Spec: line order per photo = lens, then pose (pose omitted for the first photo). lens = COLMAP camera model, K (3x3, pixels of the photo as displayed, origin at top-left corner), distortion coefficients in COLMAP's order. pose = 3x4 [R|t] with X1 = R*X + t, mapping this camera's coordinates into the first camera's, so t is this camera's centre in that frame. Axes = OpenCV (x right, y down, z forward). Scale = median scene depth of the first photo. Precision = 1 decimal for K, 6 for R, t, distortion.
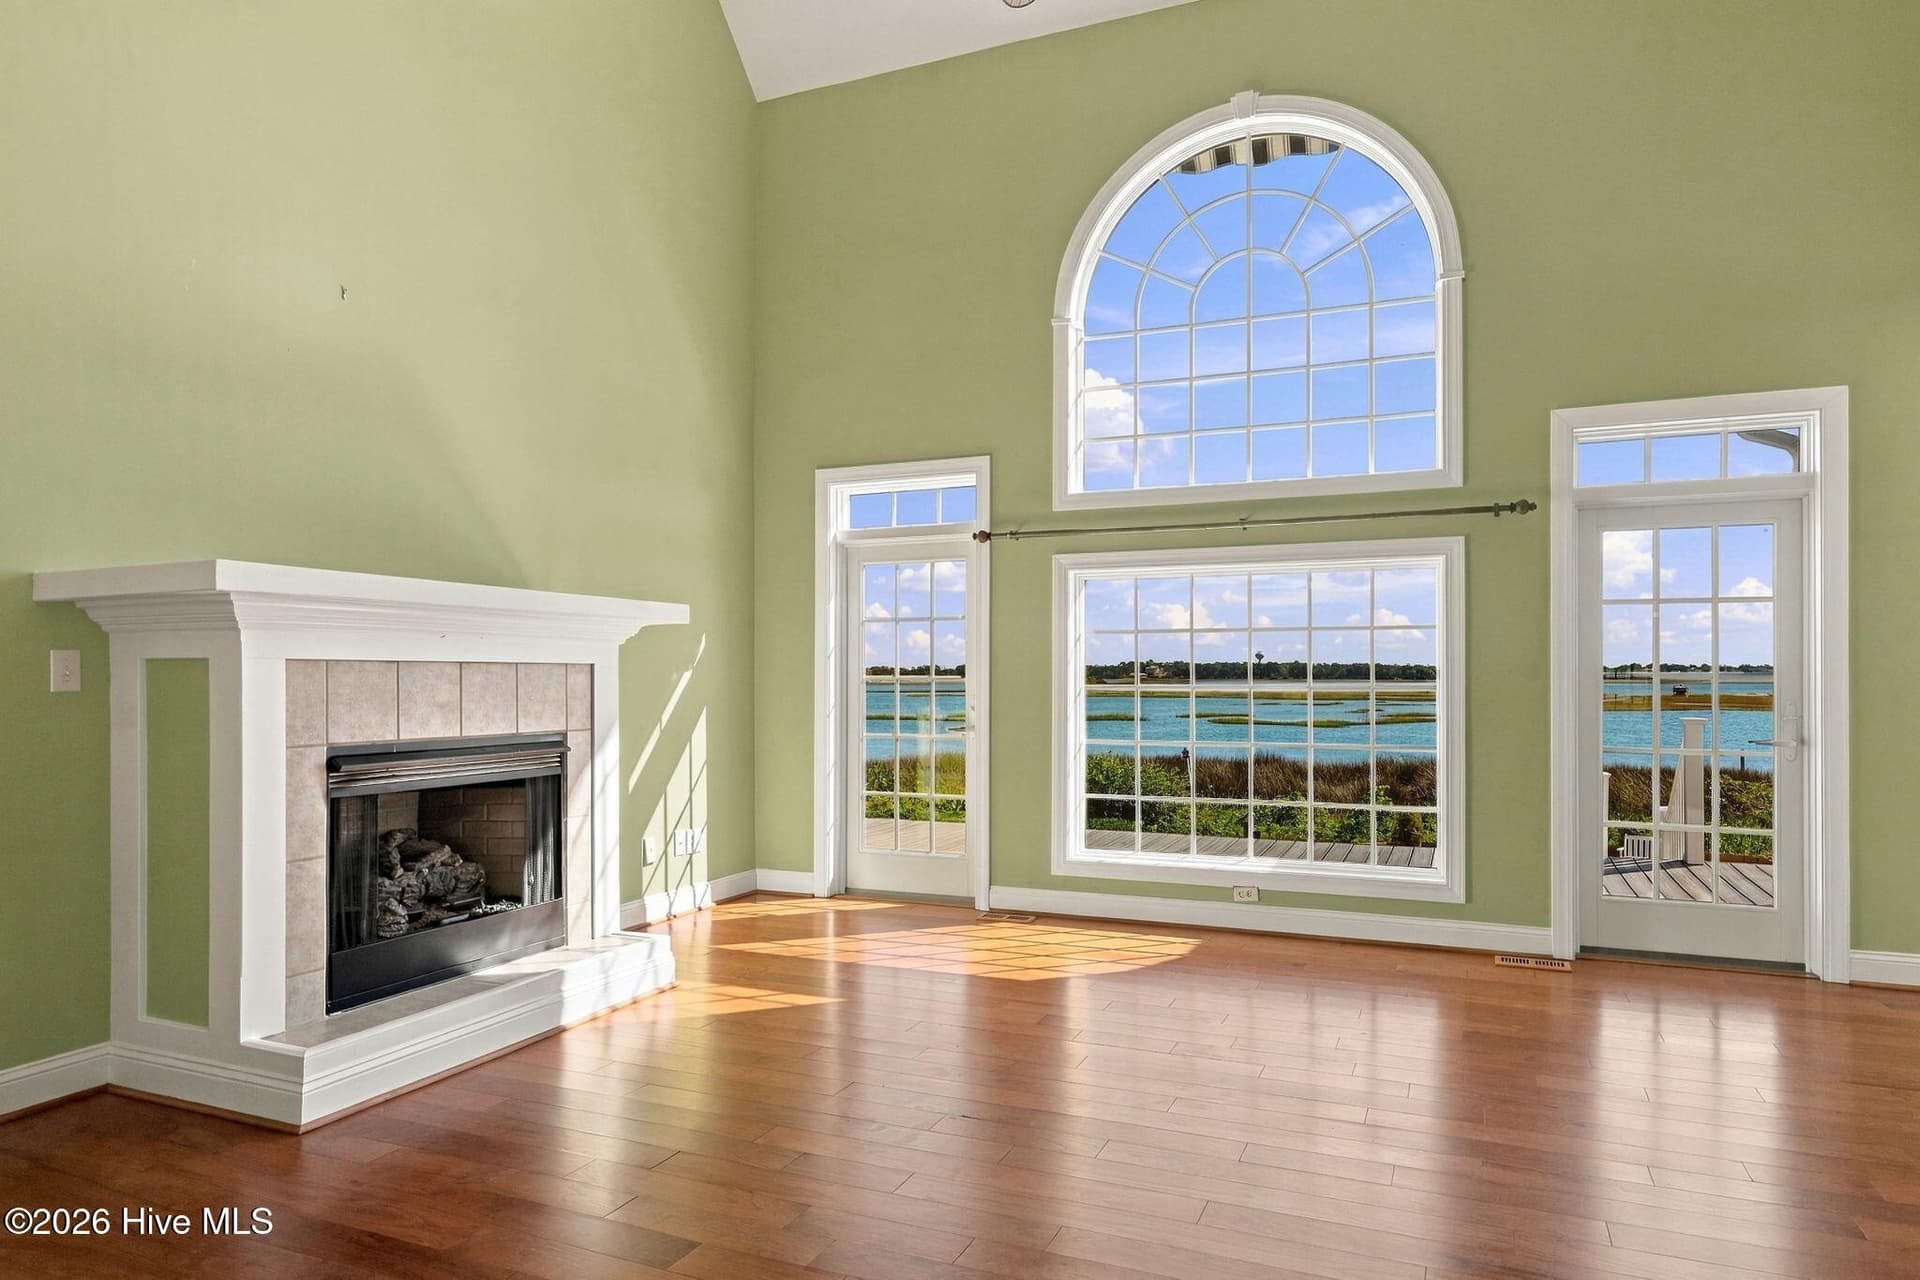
lens RADIAL K [[1147.3, 0, 960.1], [0, 1147.3, 674.8], [0, 0, 1]] dist [-0.000633, -0.000058]
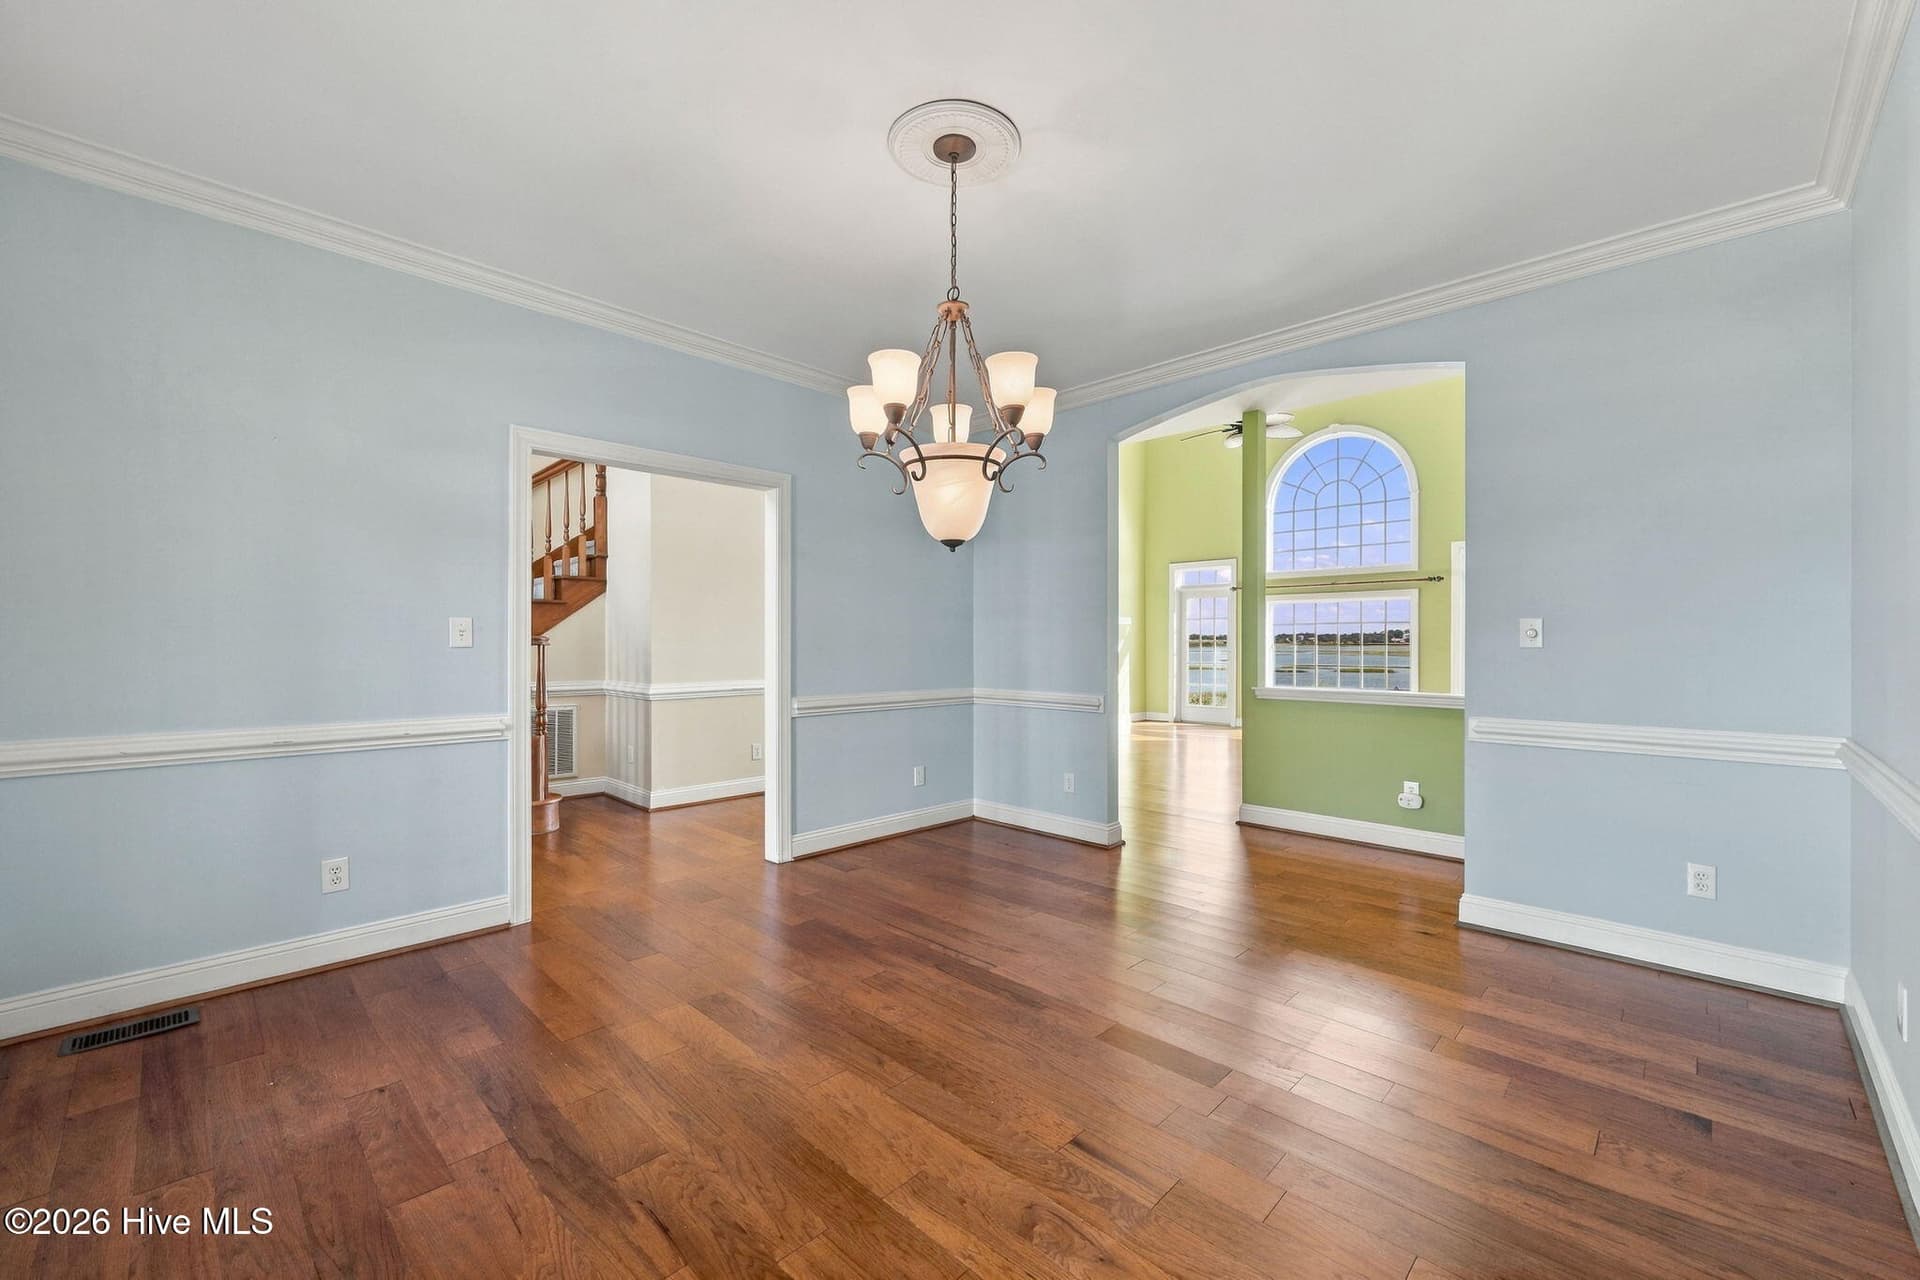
lens RADIAL K [[780.8, 0, 960.0], [0, 780.8, 640.0], [0, 0, 1]] dist [-0.000533, -0.000011]
pose [[0.931499, 0.004455, -0.363716, 0.087165], [-0.003735, 0.999989, 0.002682, -0.001218], [0.363724, -0.001140, 0.931506, -0.923261]]
